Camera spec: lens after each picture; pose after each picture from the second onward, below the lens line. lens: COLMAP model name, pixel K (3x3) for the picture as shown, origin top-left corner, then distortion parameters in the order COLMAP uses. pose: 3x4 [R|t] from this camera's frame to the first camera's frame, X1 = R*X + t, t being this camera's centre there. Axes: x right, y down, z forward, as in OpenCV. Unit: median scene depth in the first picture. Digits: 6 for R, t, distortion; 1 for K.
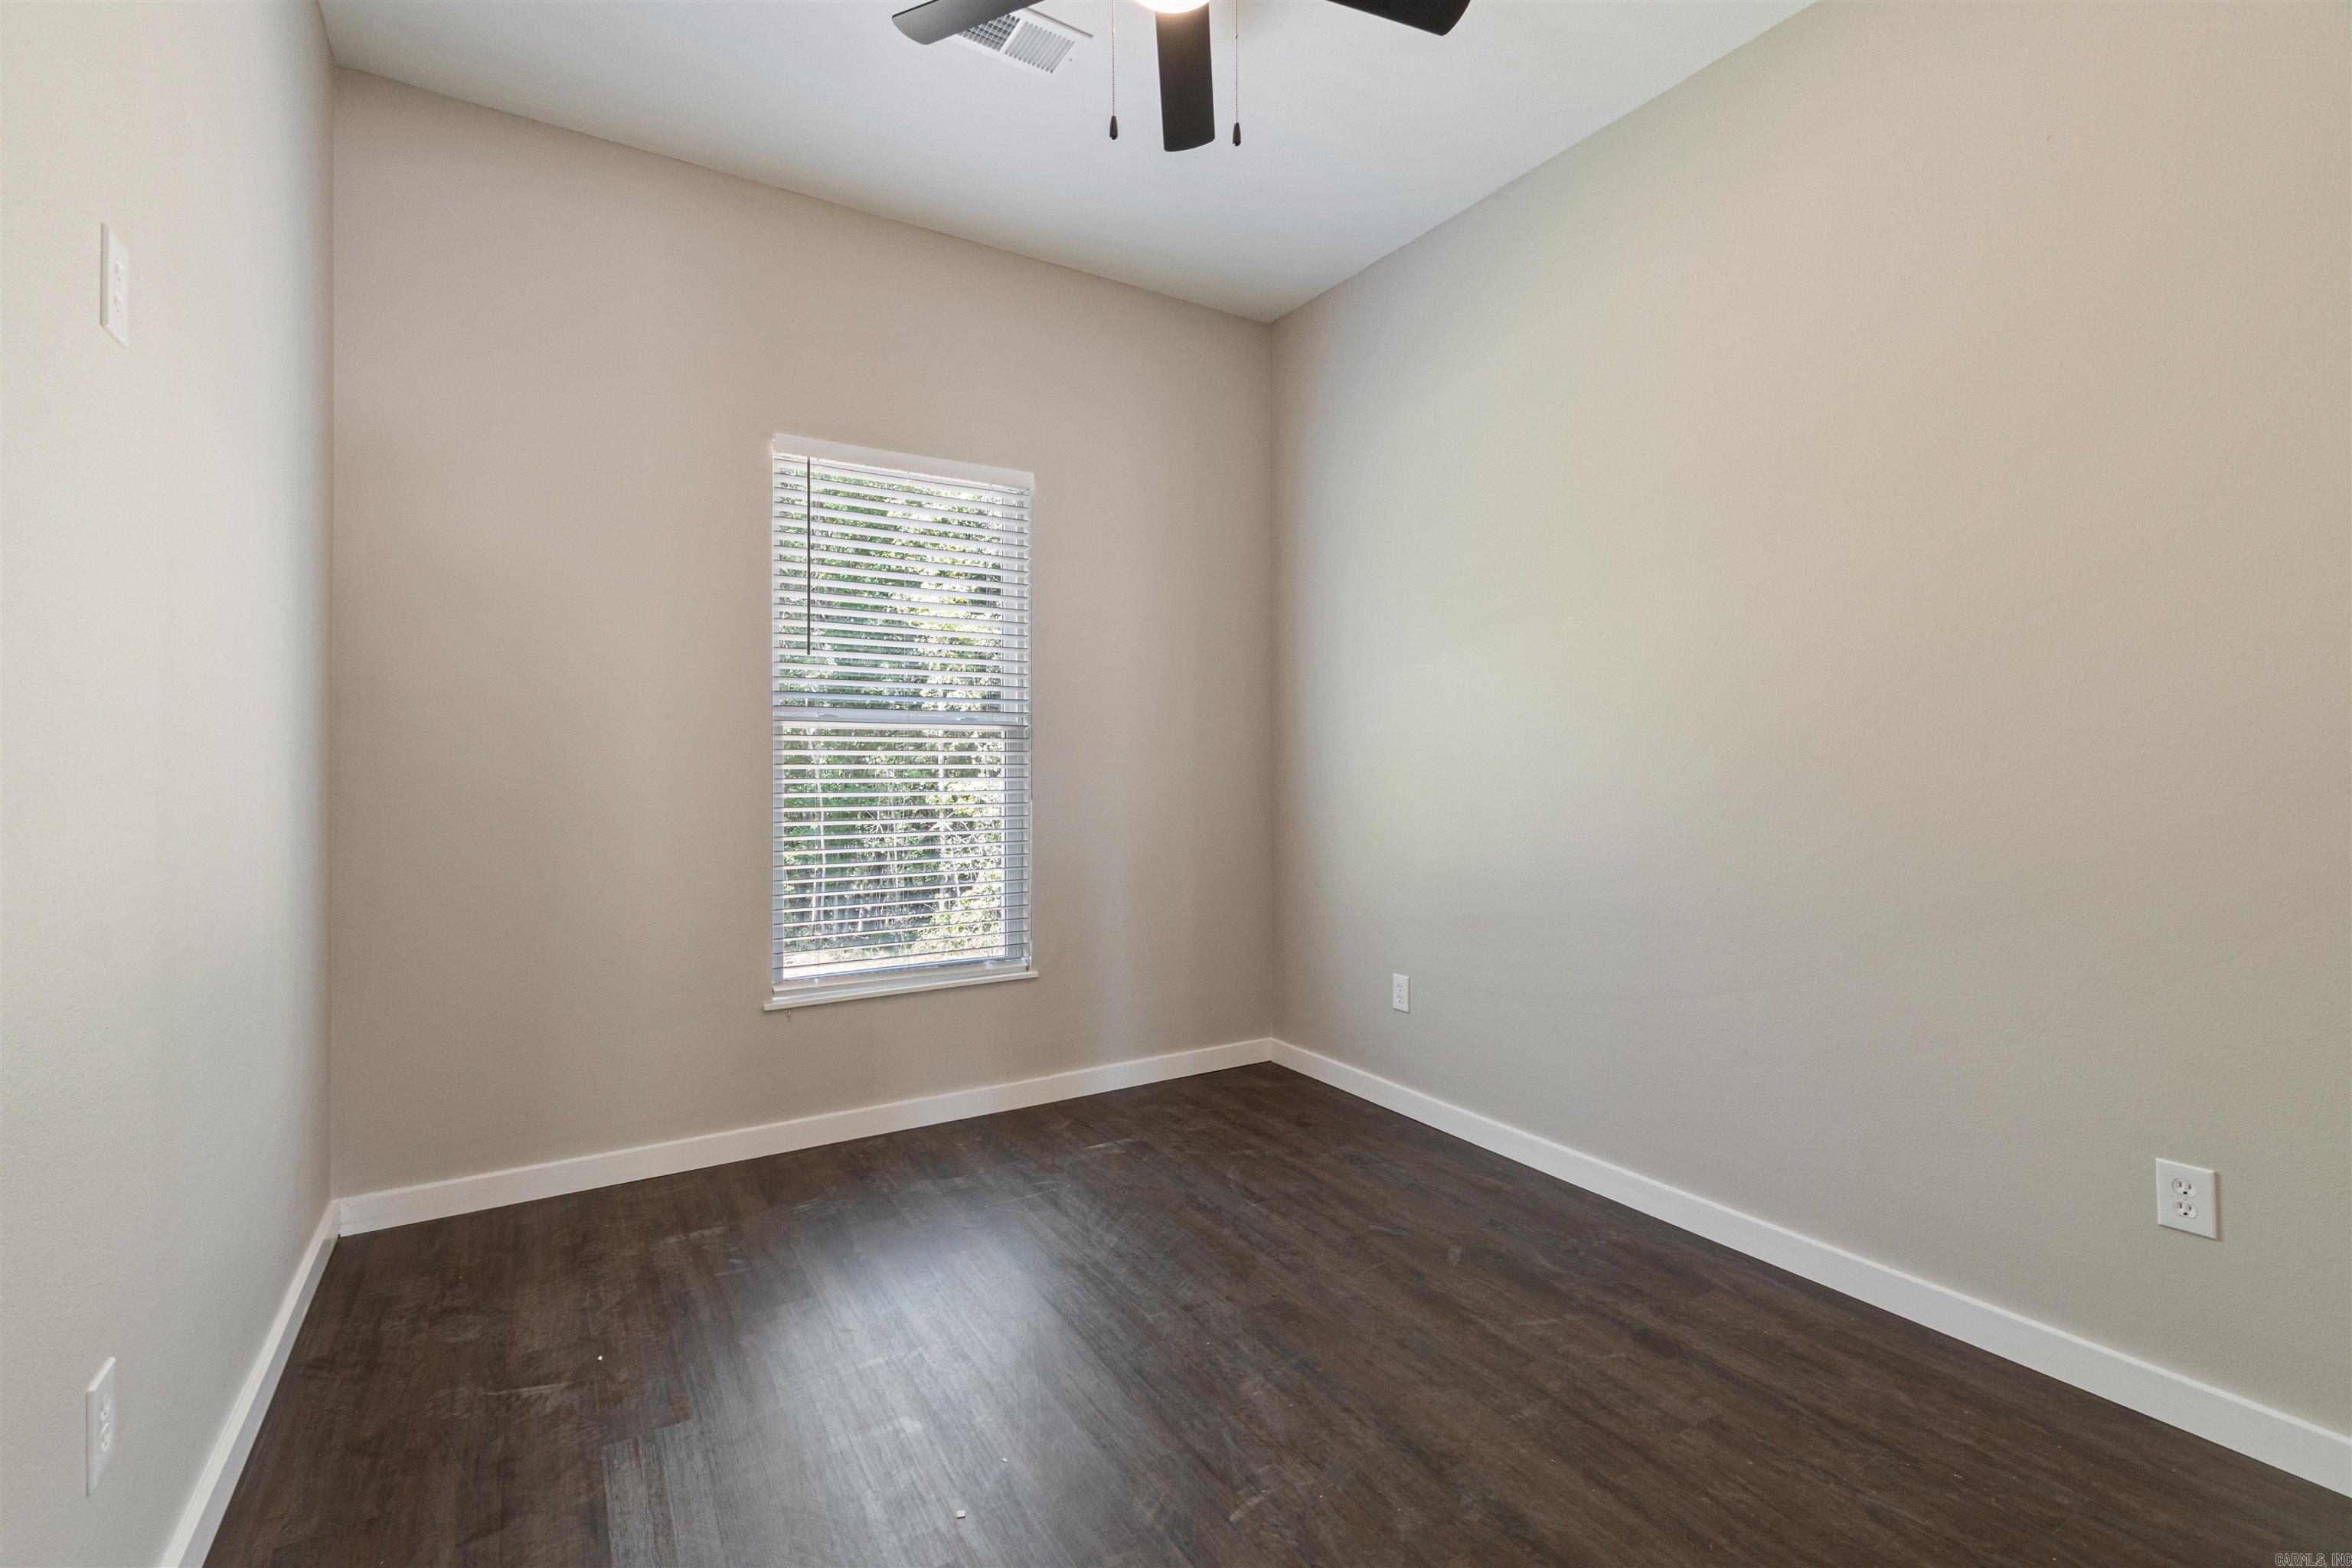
lens RADIAL K [[1025.5, 0, 1164.7], [0, 1025.5, 772.8], [0, 0, 1]] dist [-0.003691, -0.000122]
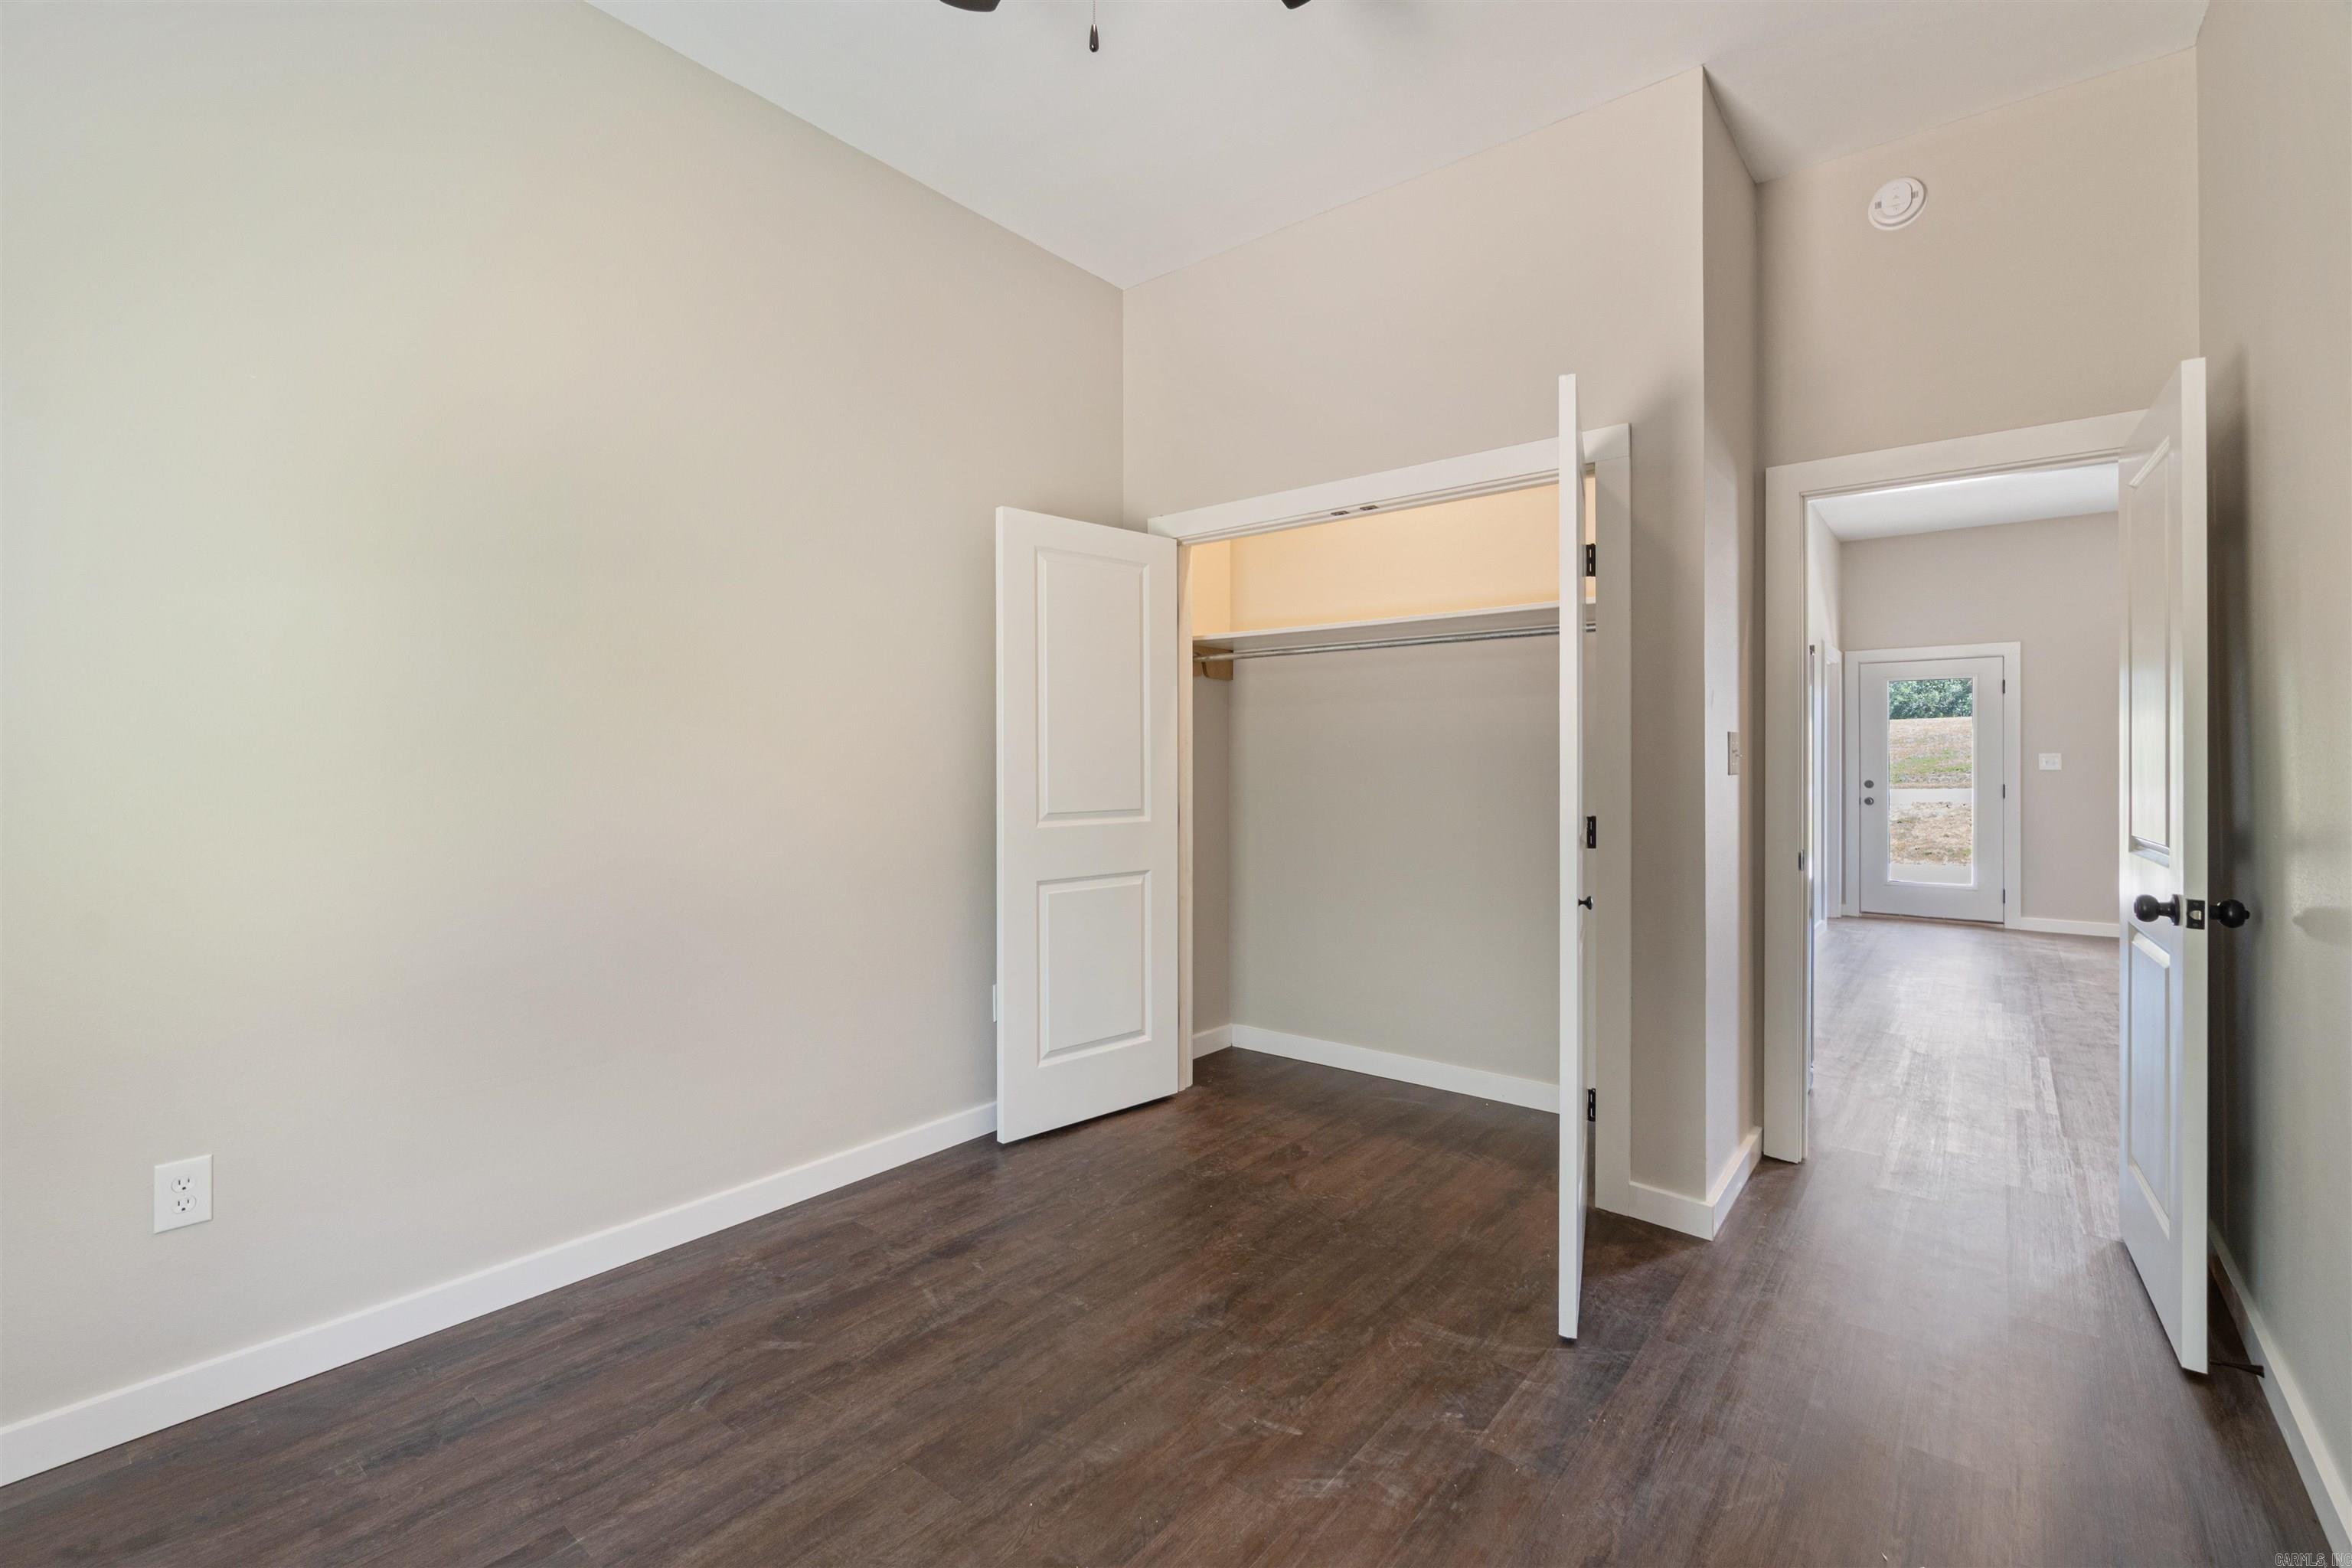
lens RADIAL K [[1025.5, 0, 1163.9], [0, 1025.5, 772.9], [0, 0, 1]] dist [-0.003691, -0.000122]
pose [[-0.329083, -0.008417, 0.944263, -0.663114], [0.002964, 0.999946, 0.009947, -0.011856], [-0.944296, 0.006072, -0.329041, 1.052213]]
